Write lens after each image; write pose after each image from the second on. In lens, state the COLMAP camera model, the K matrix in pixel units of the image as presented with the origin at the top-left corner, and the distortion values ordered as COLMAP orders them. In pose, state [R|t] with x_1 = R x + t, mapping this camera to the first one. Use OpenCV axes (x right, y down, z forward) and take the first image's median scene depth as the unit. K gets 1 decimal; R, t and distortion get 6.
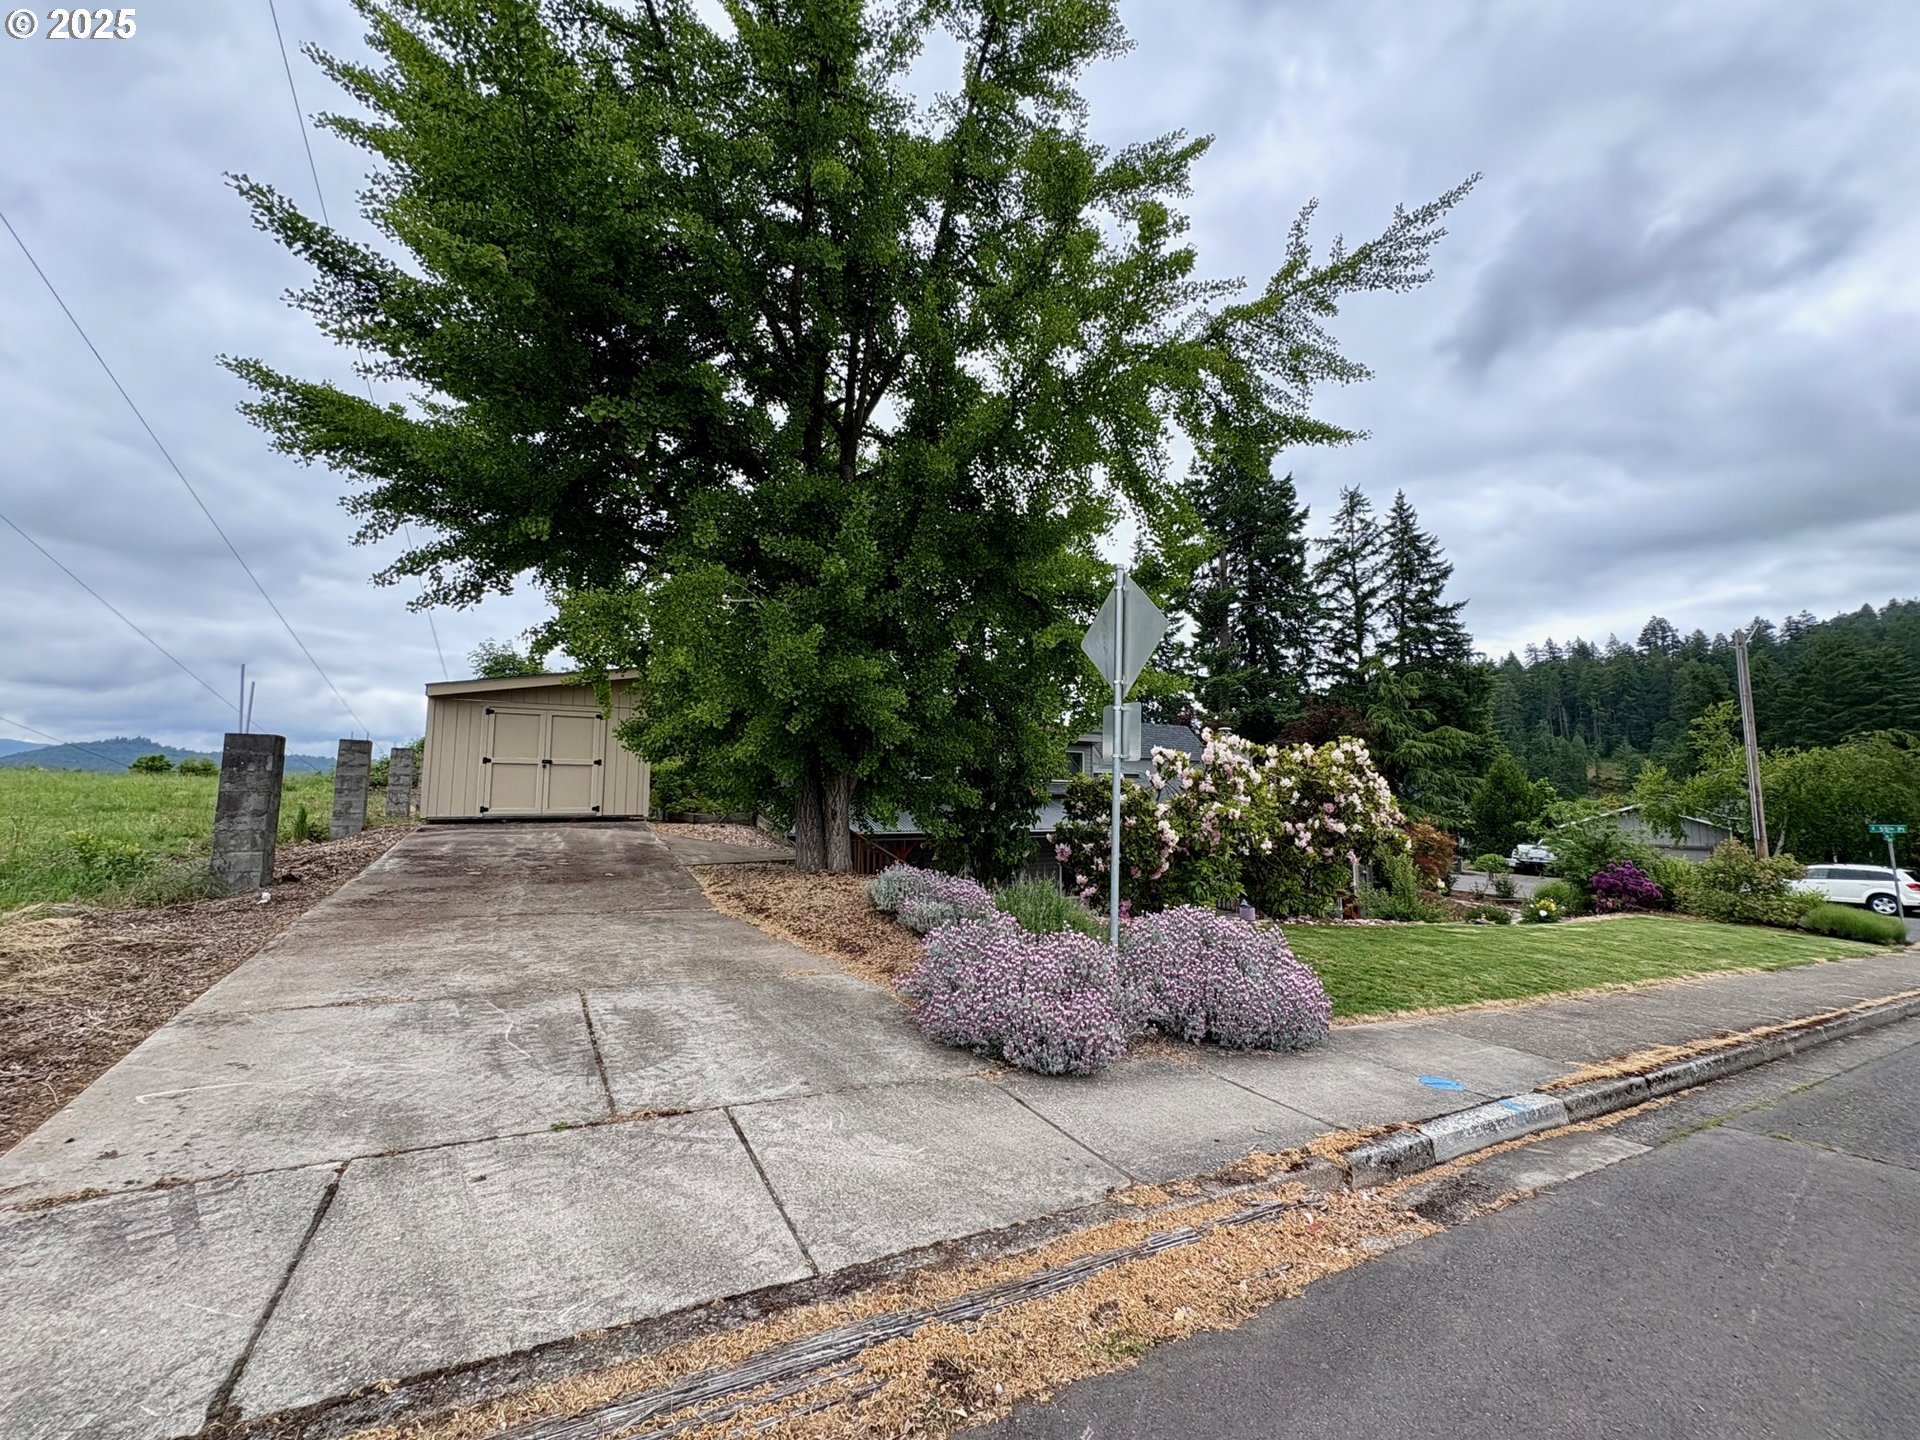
lens RADIAL K [[777.8, 0, 960.0], [0, 777.8, 720.0], [0, 0, 1]] dist [0.000316, -0.000064]
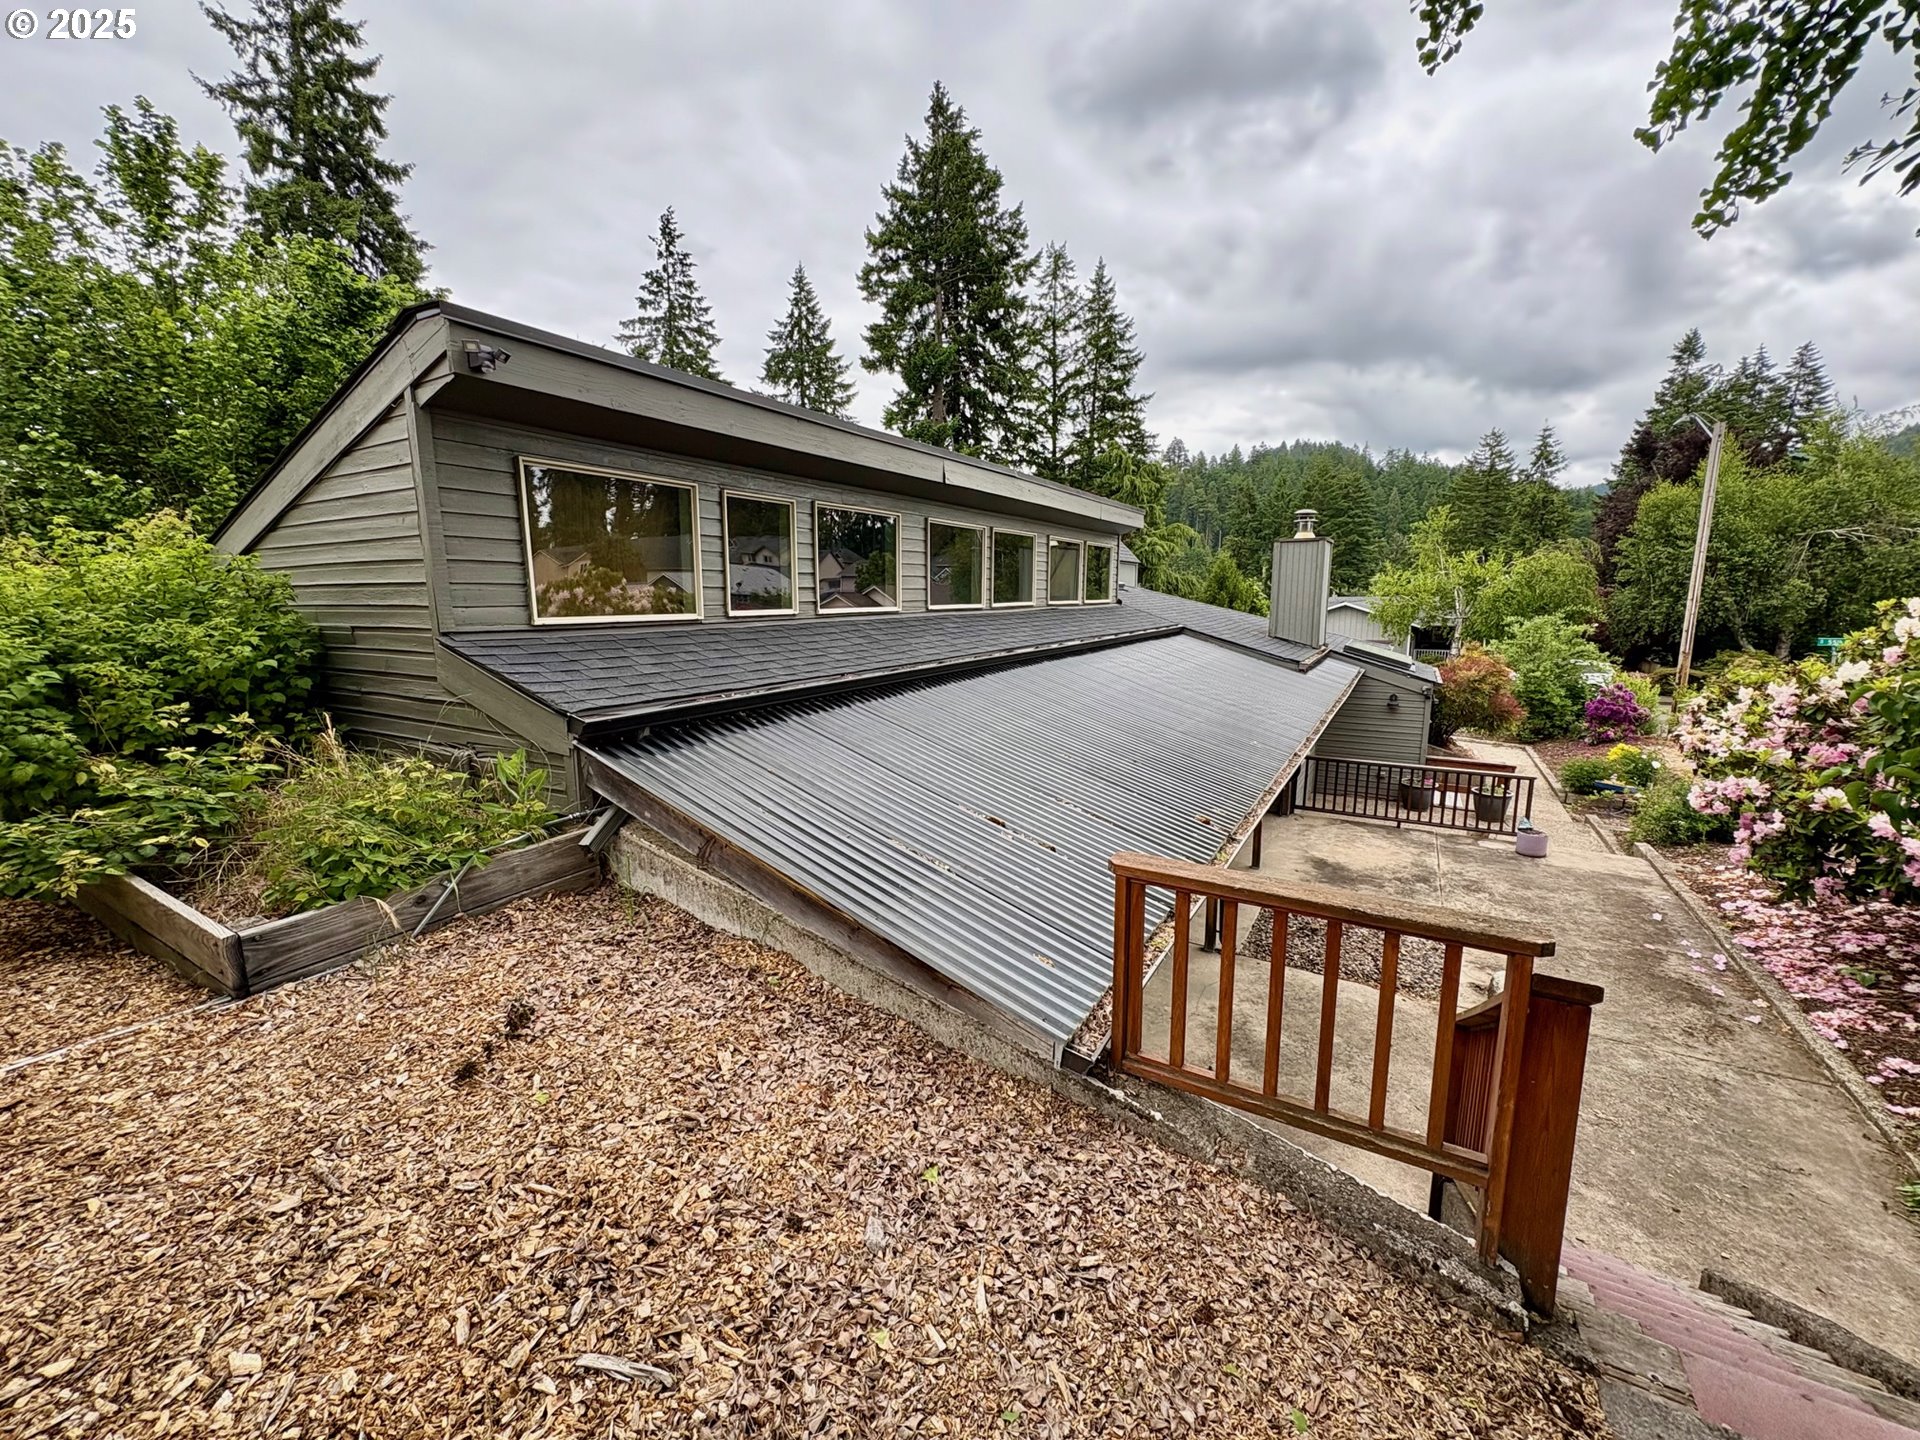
lens RADIAL K [[763.0, 0, 962.6], [0, 763.0, 718.6], [0, 0, 1]] dist [-0.000658, -0.000726]
pose [[0.873992, -0.091379, 0.477271, -0.060636], [-0.037867, 0.966367, 0.254365, 0.007978], [-0.484463, -0.240386, 0.841137, 0.191707]]
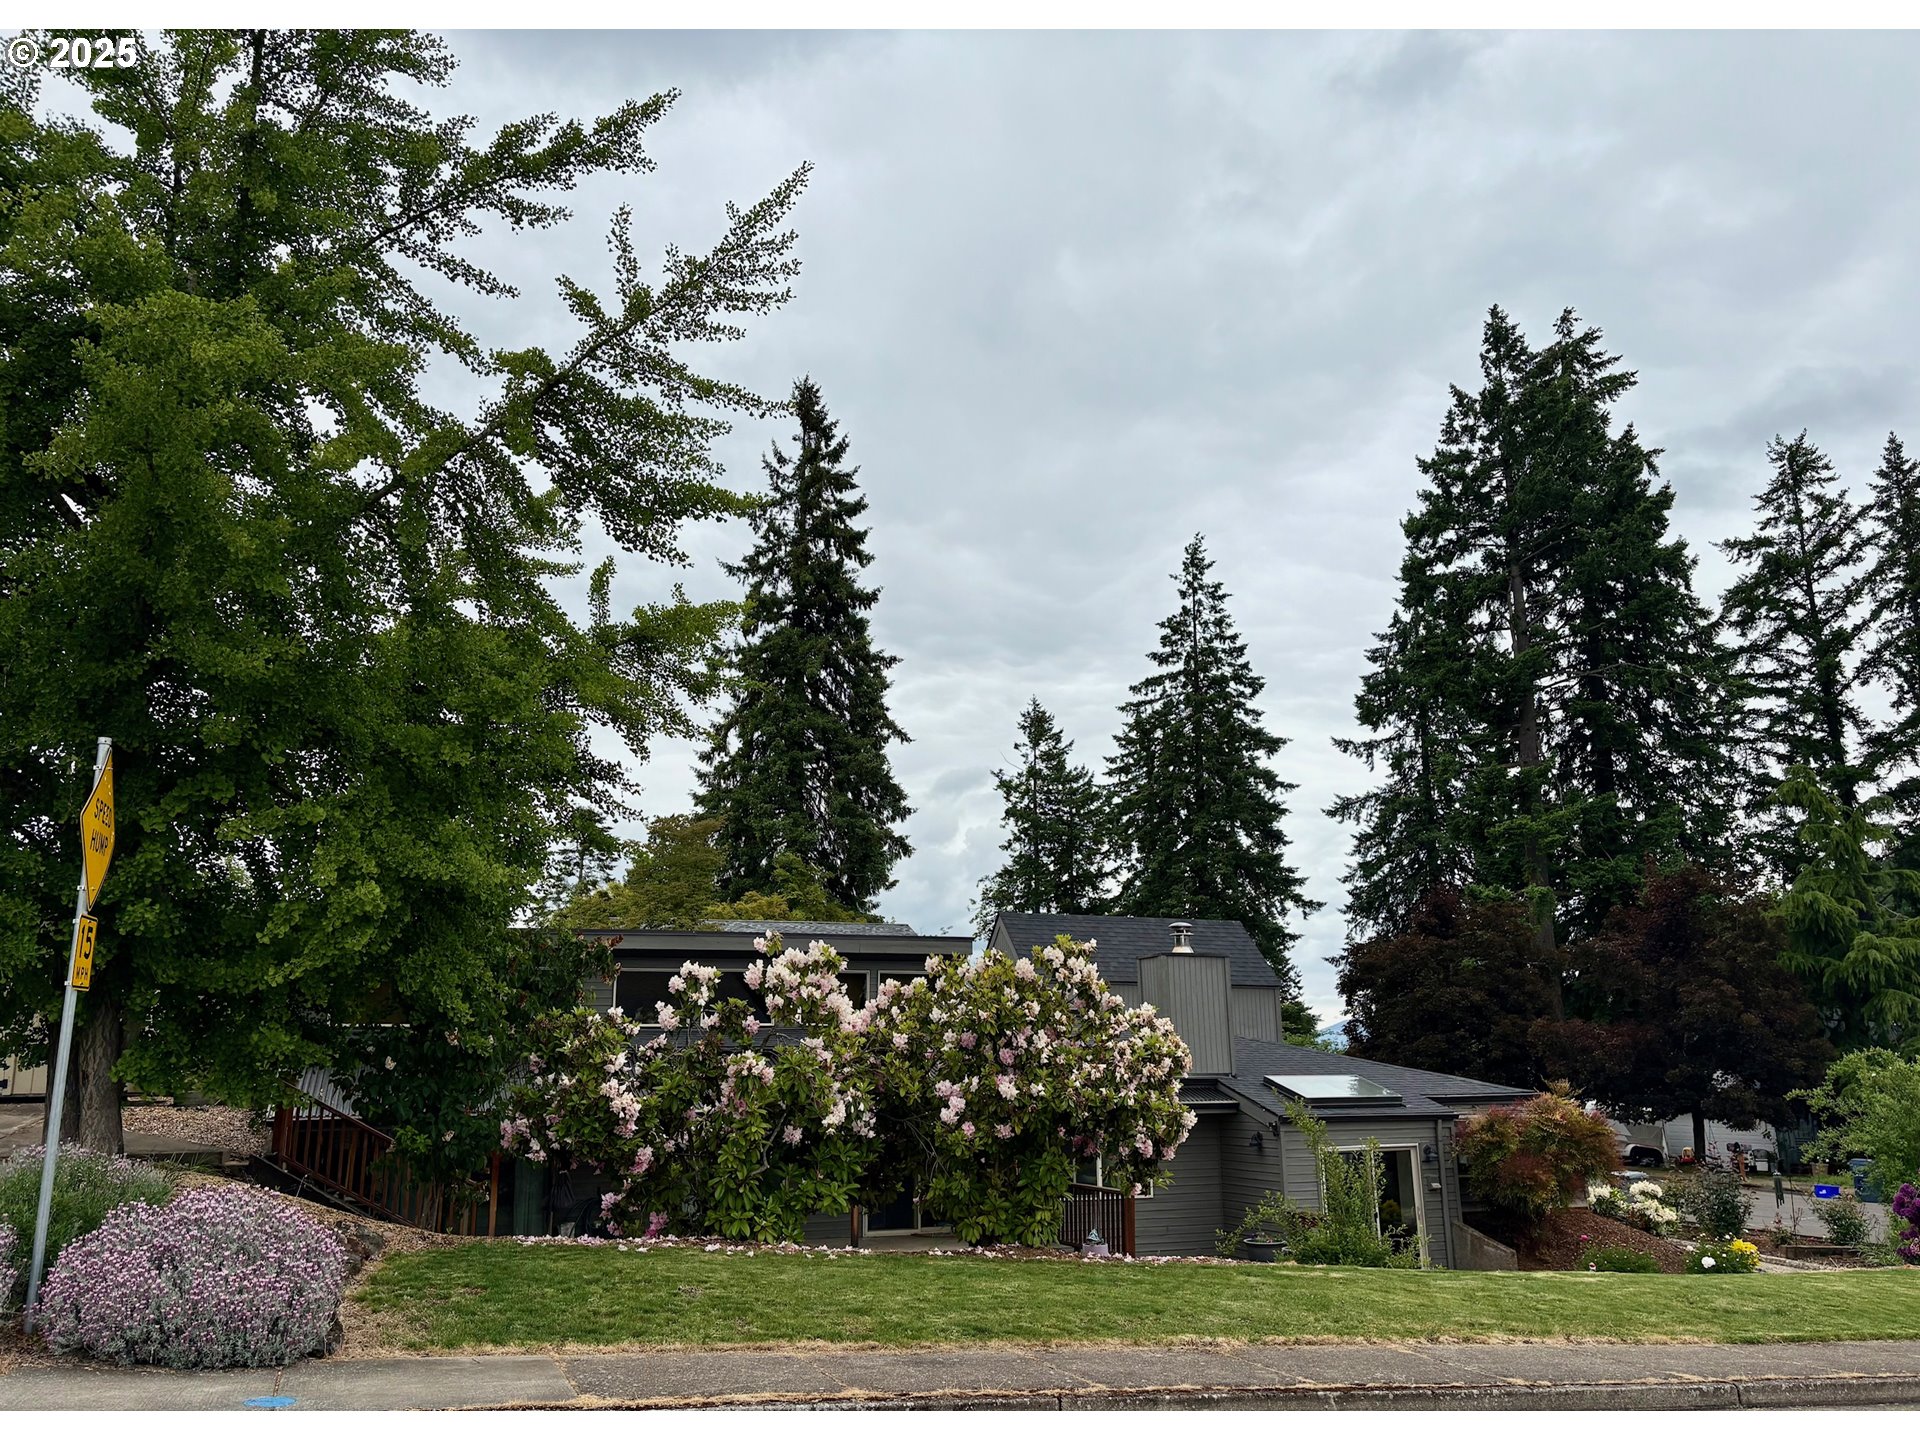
lens RADIAL K [[1482.5, 0, 965.0], [0, 1482.5, 737.6], [0, 0, 1]] dist [0.083072, -0.103872]
pose [[0.986171, -0.054852, -0.156394, 0.116813], [0.035169, 0.991412, -0.125955, 0.001858], [0.161959, 0.118713, 0.979631, -0.033632]]
